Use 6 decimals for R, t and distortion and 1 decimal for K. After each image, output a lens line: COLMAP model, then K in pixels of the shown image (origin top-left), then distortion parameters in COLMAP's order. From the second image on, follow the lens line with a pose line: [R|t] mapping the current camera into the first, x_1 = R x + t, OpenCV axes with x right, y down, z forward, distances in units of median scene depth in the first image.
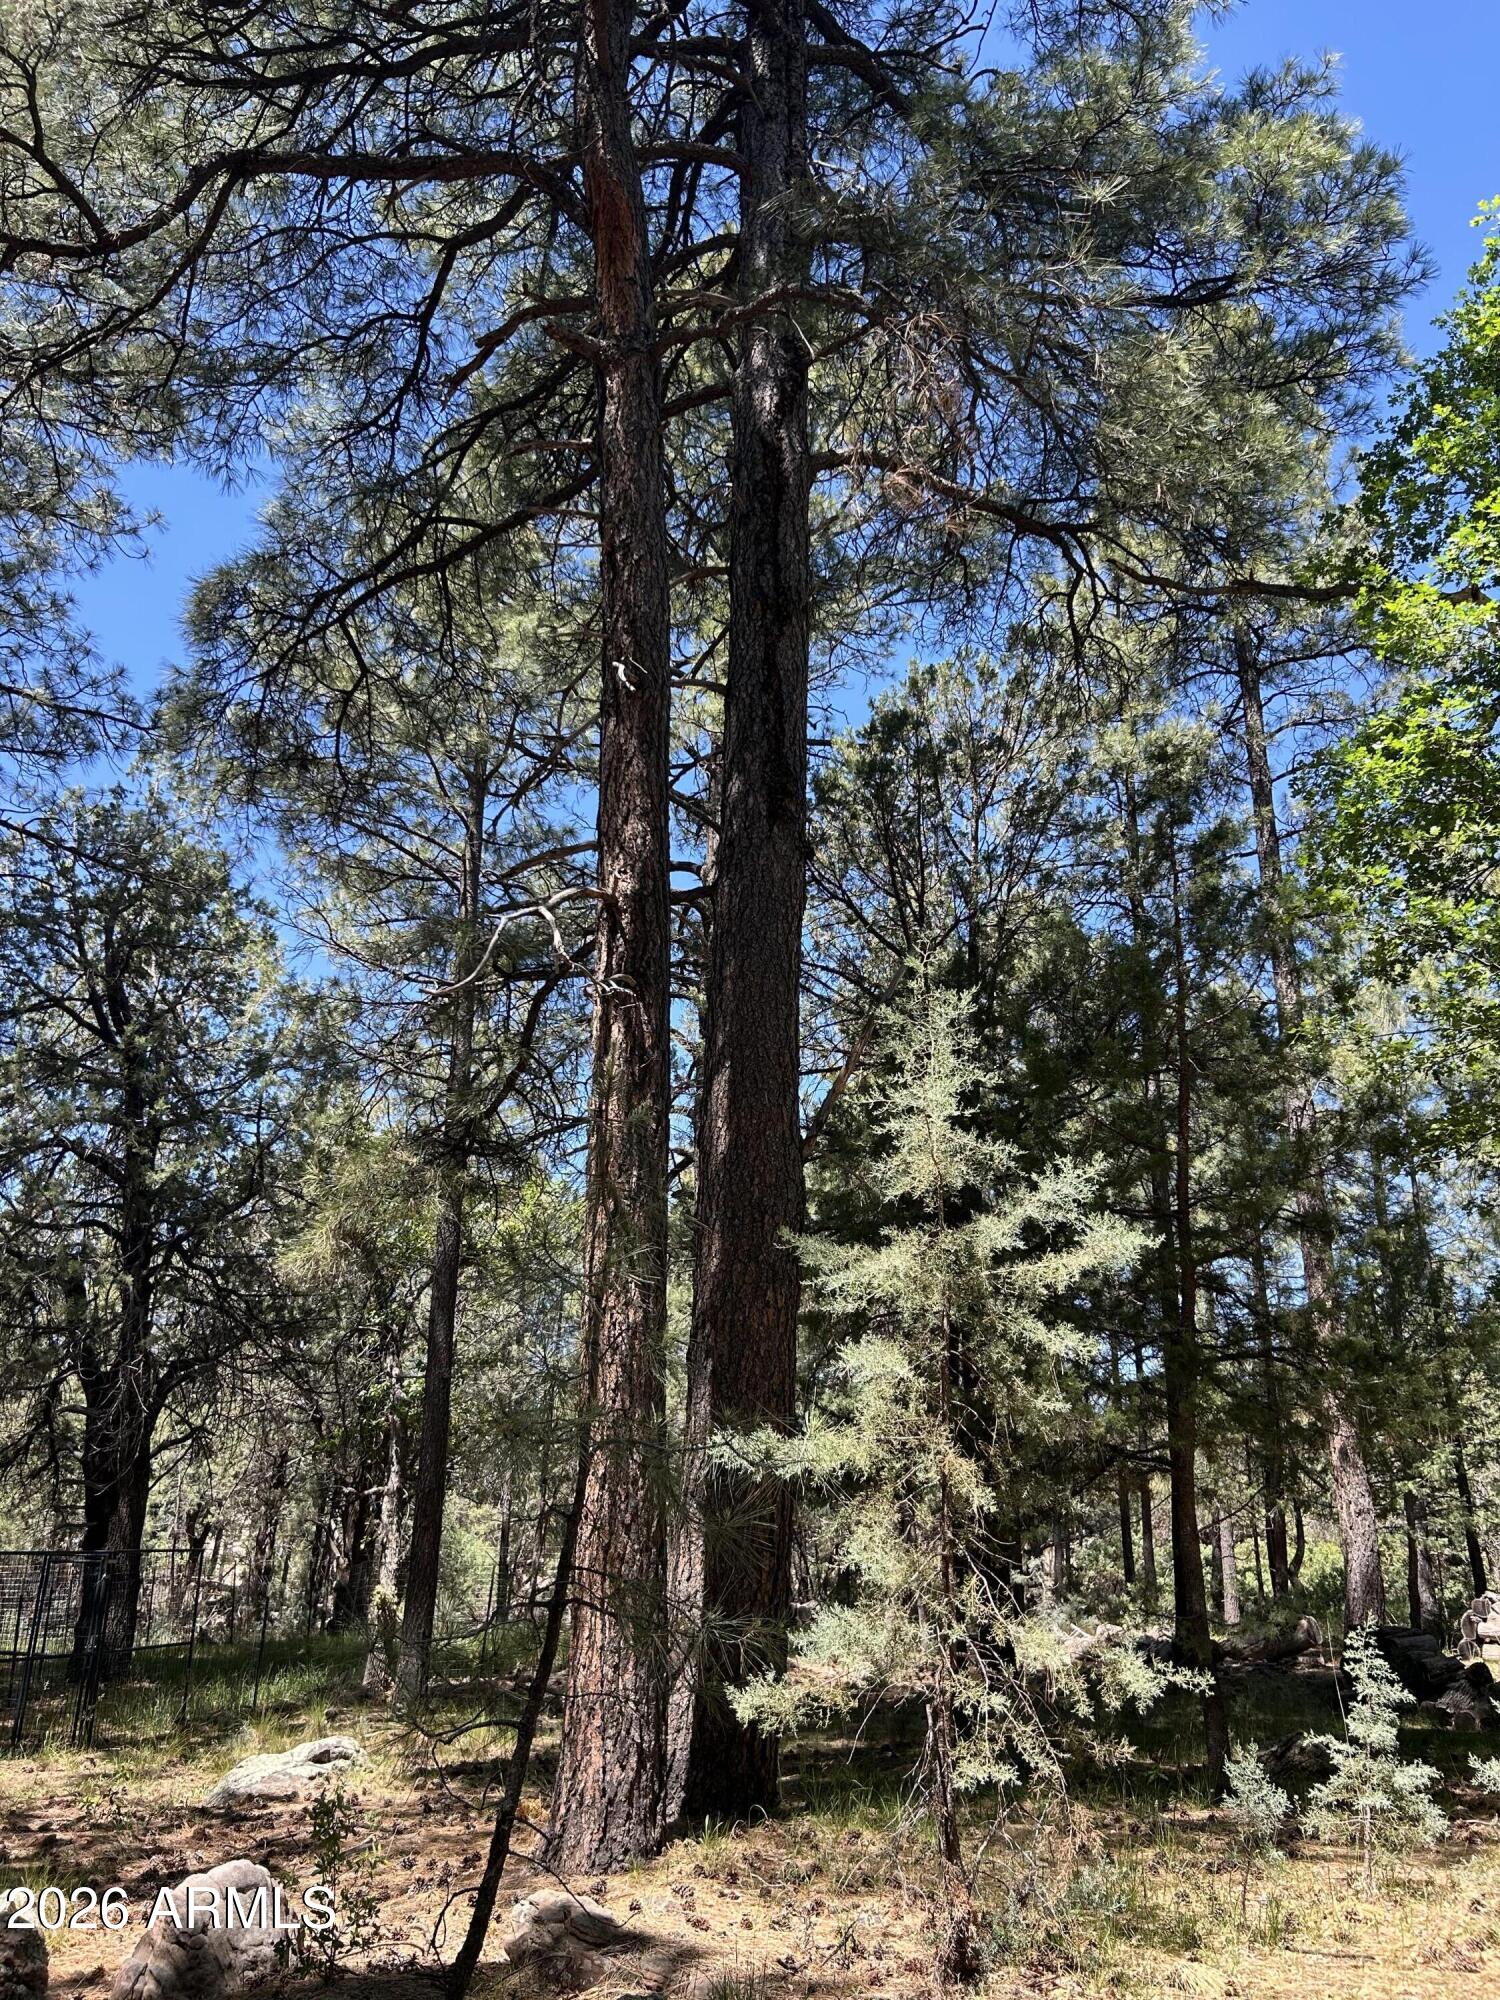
lens RADIAL K [[1511.7, 0, 756.2], [0, 1511.7, 1007.3], [0, 0, 1]] dist [0.043591, -0.041993]
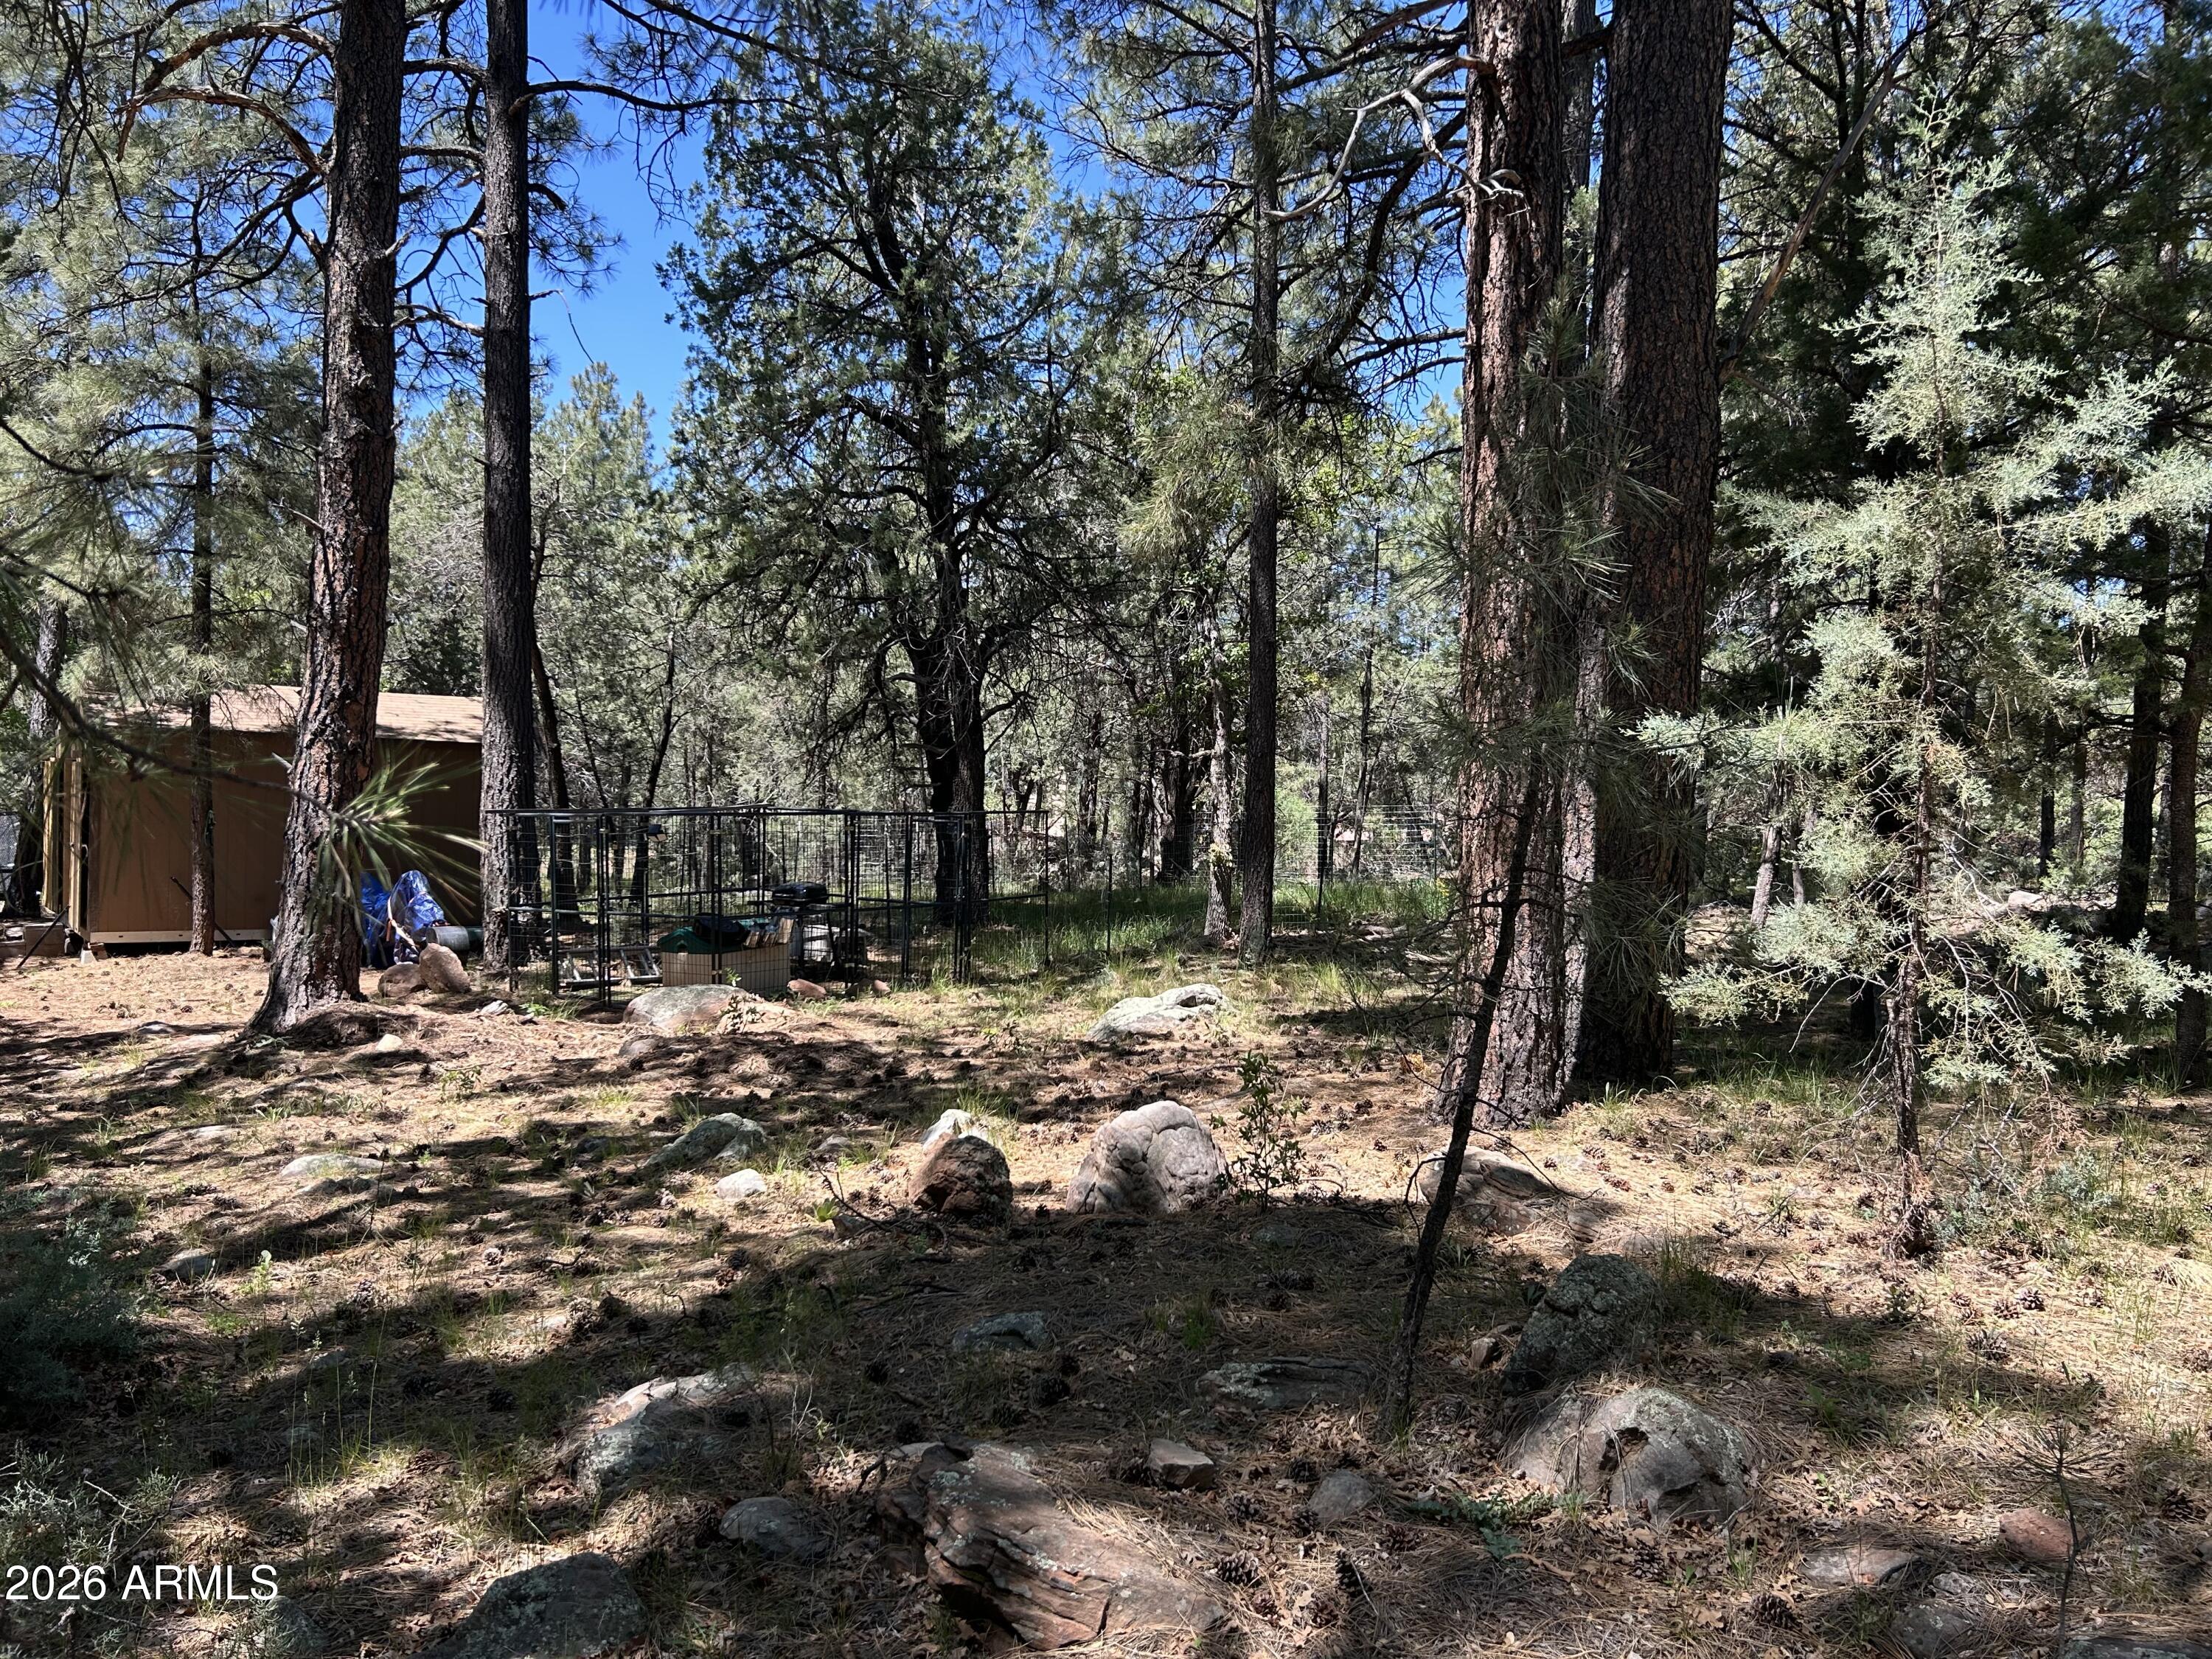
lens RADIAL K [[1671.9, 0, 1126.5], [0, 1671.9, 851.2], [0, 0, 1]] dist [0.043591, -0.041993]
pose [[0.965819, 0.010947, -0.258988, -0.037032], [0.084166, 0.931733, 0.353255, -0.013897], [0.245174, -0.362978, 0.898964, 0.000364]]
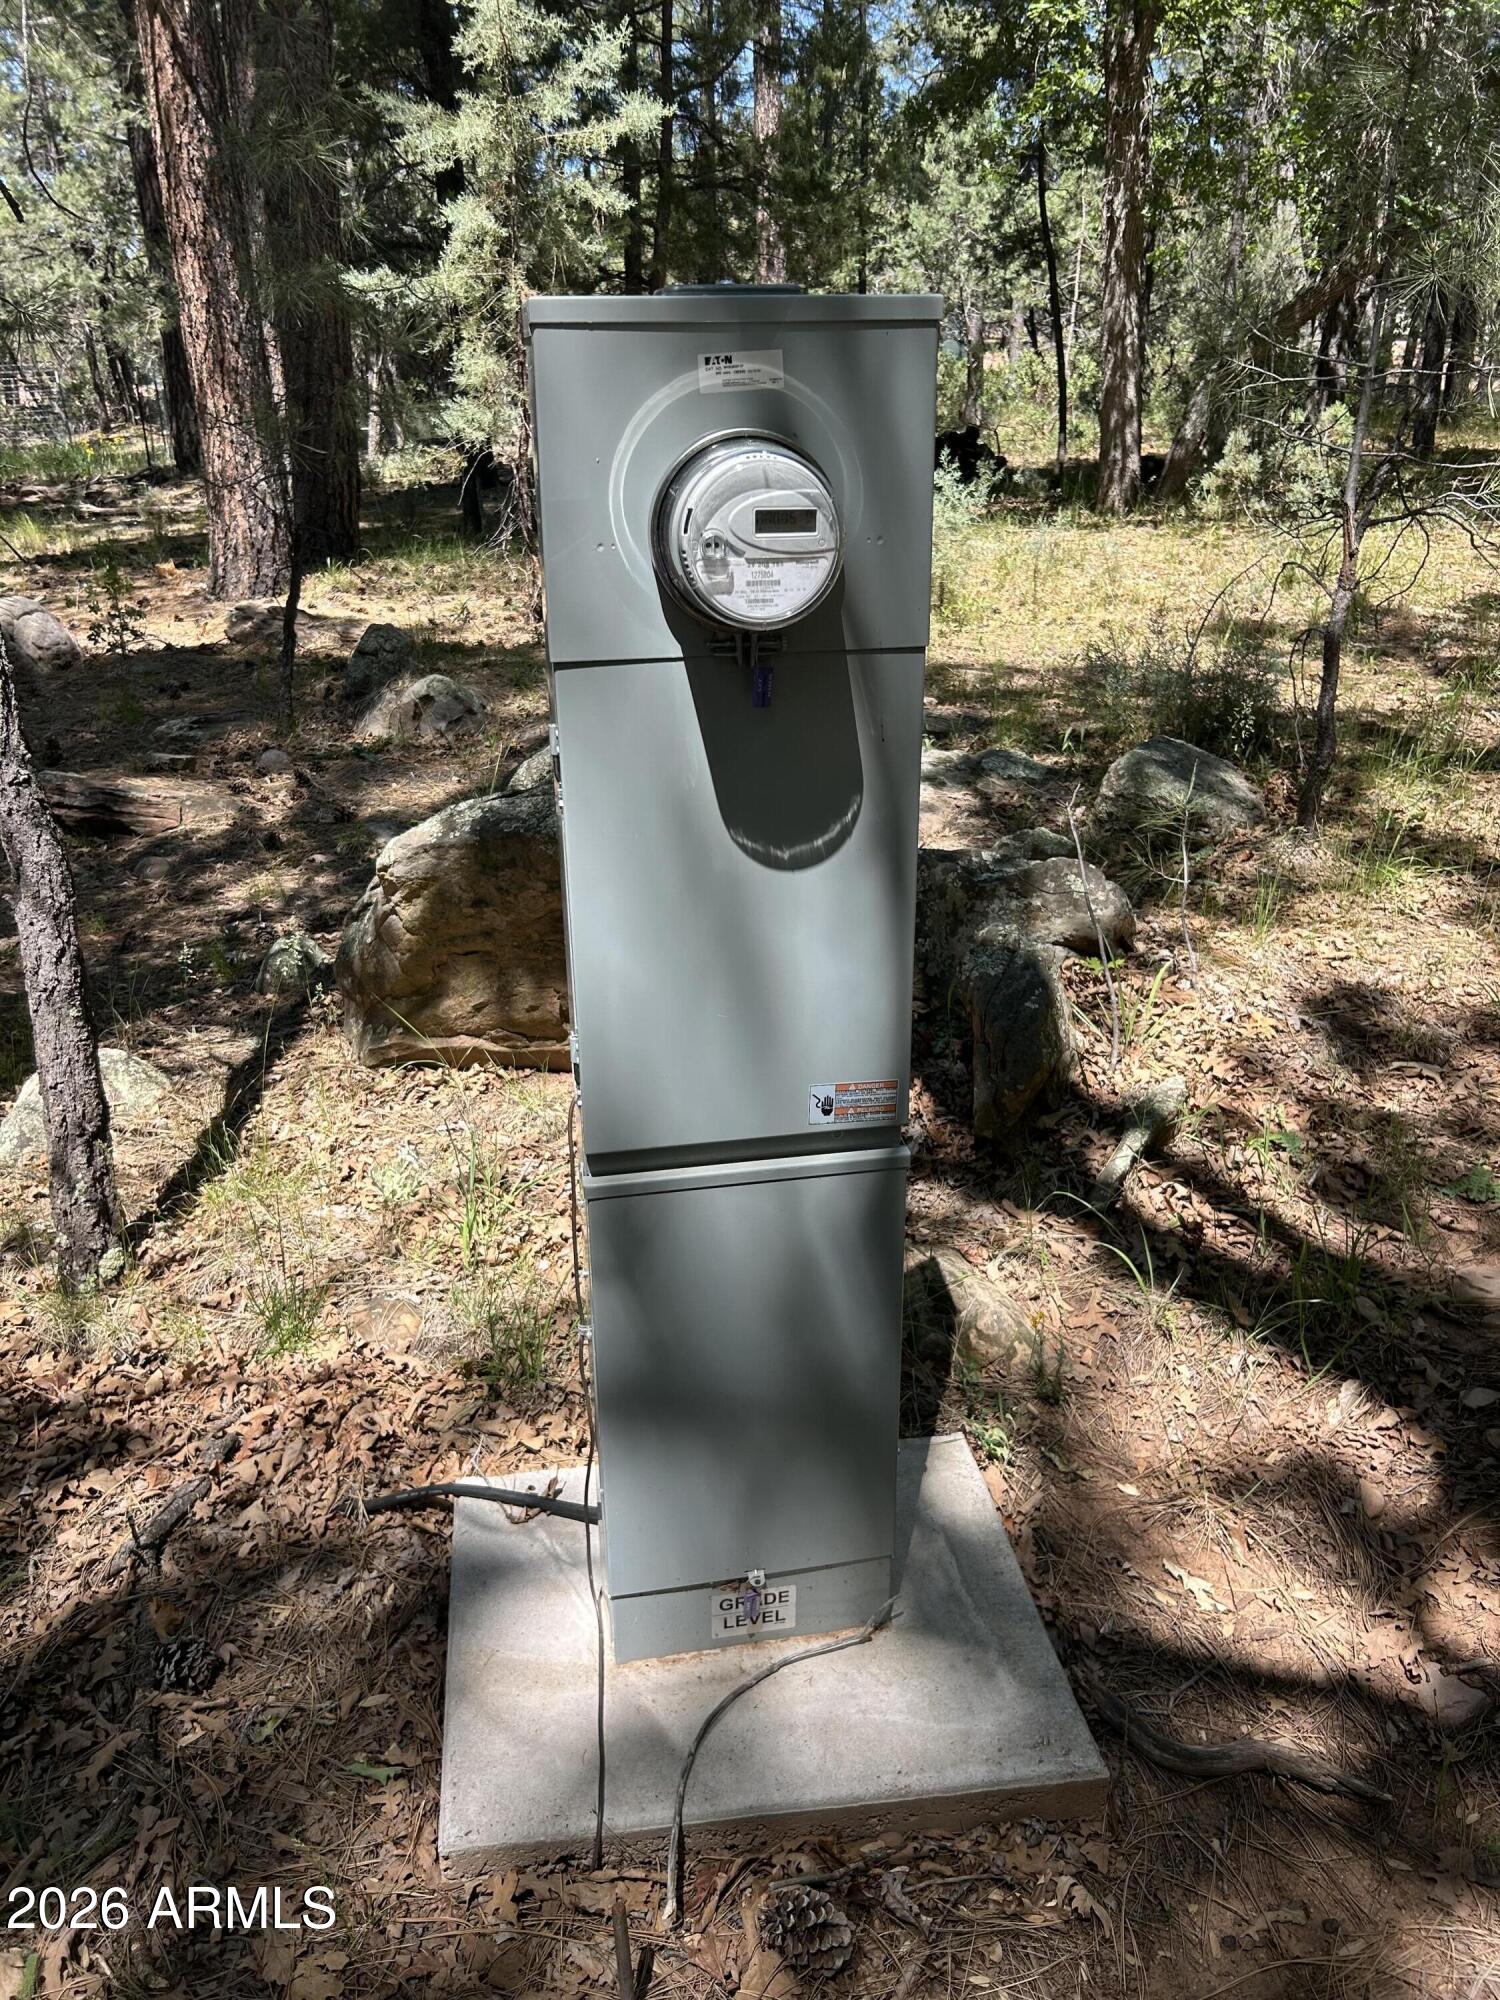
lens RADIAL K [[1511.7, 0, 735.8], [0, 1511.7, 1000.9], [0, 0, 1]] dist [0.043591, -0.041993]
pose [[0.942698, -0.151599, 0.297219, -0.109240], [-0.089165, 0.743947, 0.662263, -0.086466], [-0.321514, -0.650815, 0.687800, -0.239728]]
